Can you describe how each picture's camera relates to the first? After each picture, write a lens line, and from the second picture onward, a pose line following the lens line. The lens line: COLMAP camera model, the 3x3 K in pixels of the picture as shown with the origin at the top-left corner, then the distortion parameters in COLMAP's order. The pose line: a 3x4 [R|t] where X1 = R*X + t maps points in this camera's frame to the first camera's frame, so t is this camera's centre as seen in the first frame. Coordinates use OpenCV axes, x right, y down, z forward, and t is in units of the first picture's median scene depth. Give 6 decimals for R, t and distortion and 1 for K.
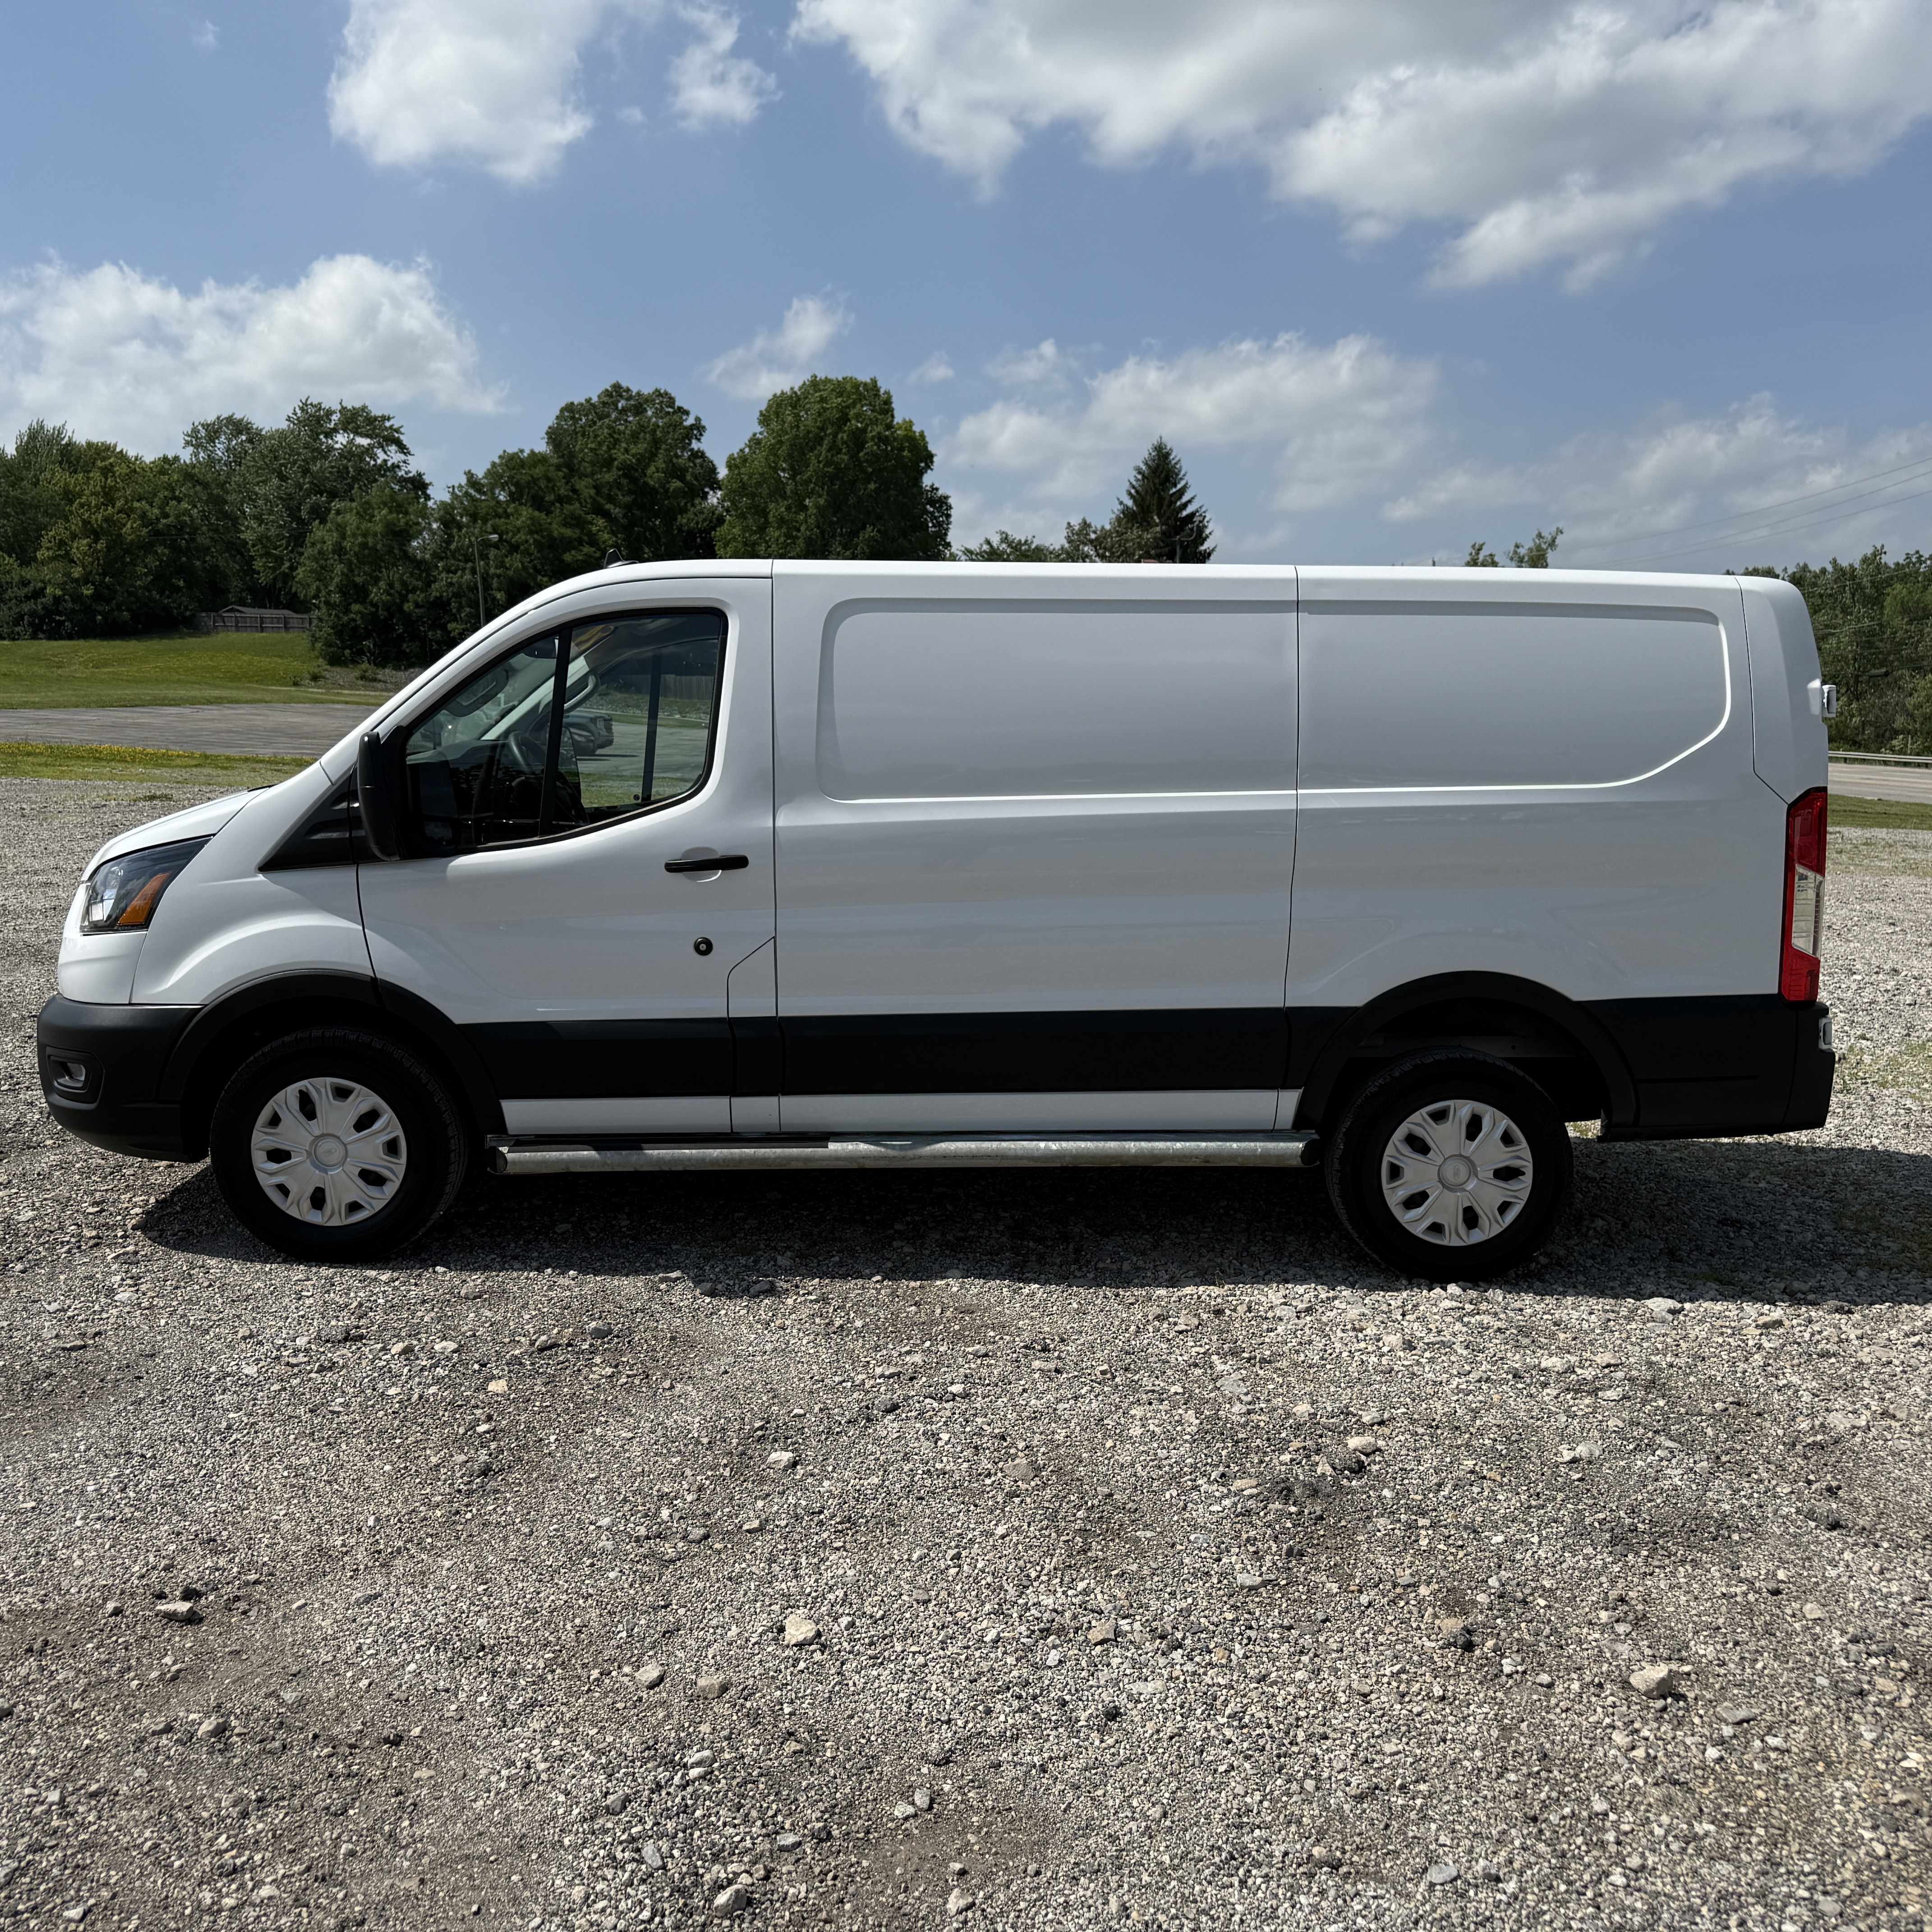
lens RADIAL K [[1851.8, 0, 966.0], [0, 1851.8, 966.0], [0, 0, 1]] dist [0.011864, 0.008071]
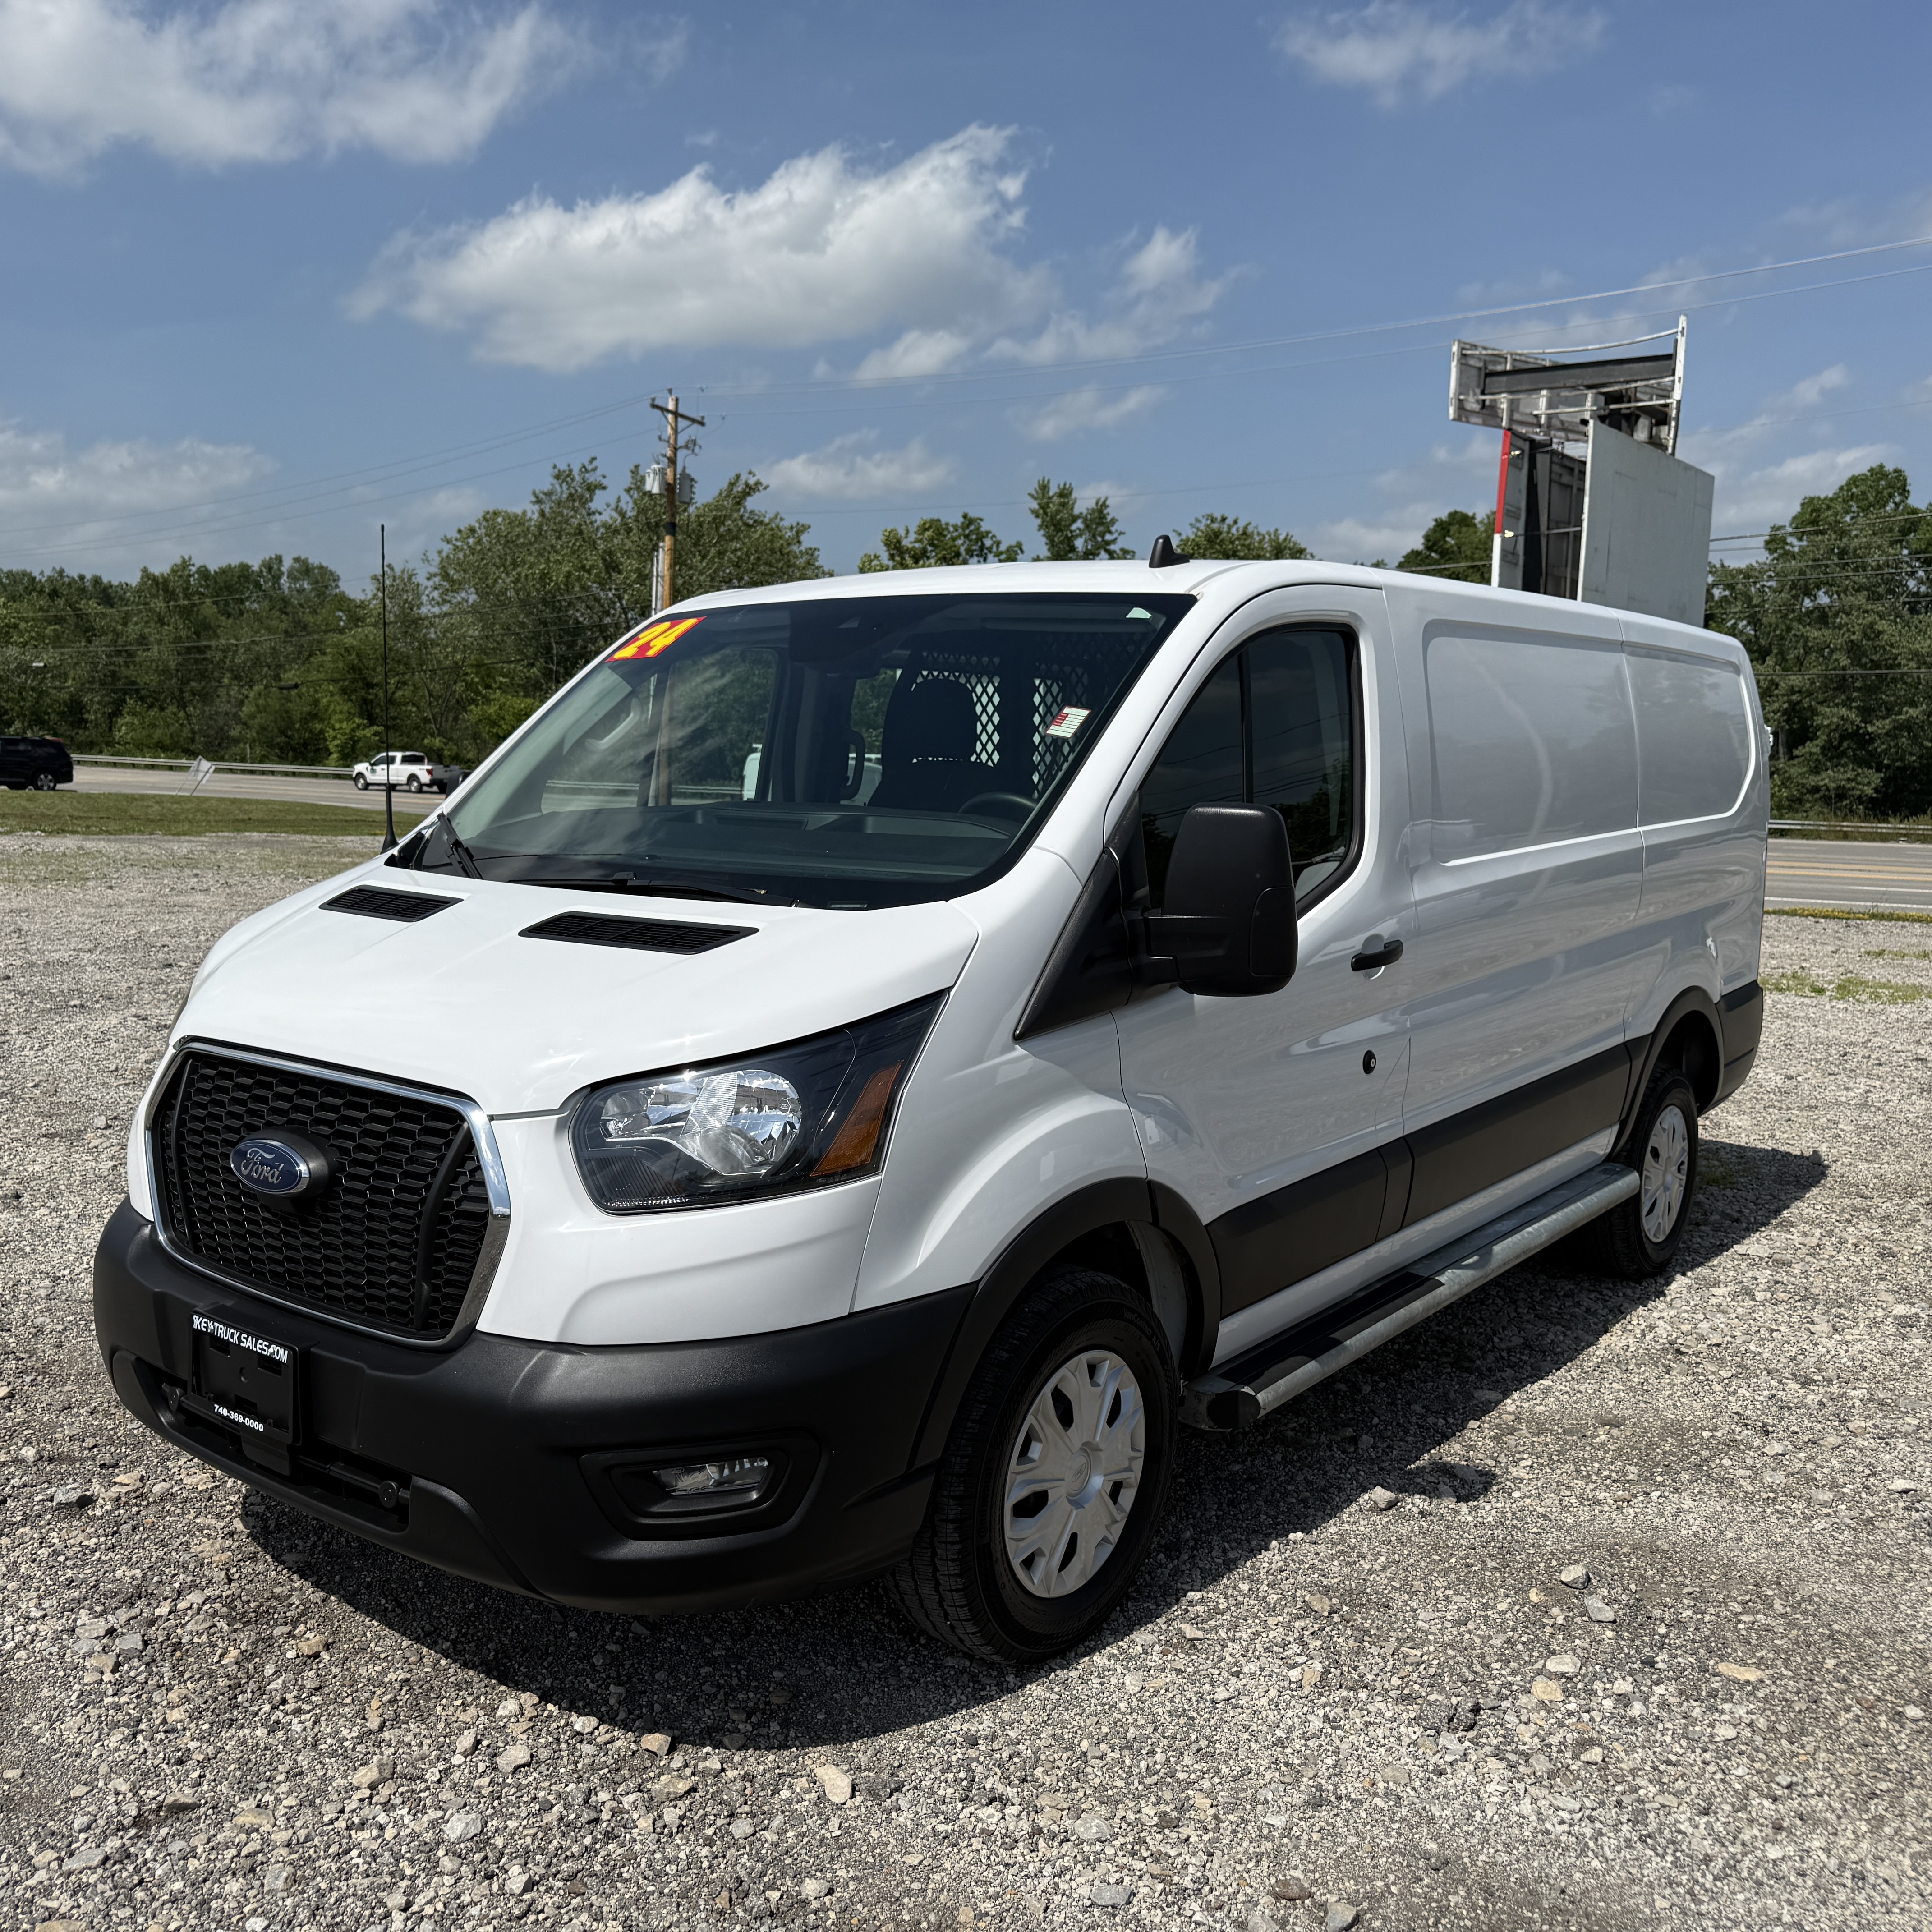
lens RADIAL K [[1880.1, 0, 966.0], [0, 1880.1, 966.0], [0, 0, 1]] dist [-0.006950, -0.019297]
pose [[0.634573, -0.100795, 0.766262, -0.834390], [0.104465, 0.993547, 0.044181, -0.101151], [-0.765770, 0.052011, 0.641008, 0.616454]]
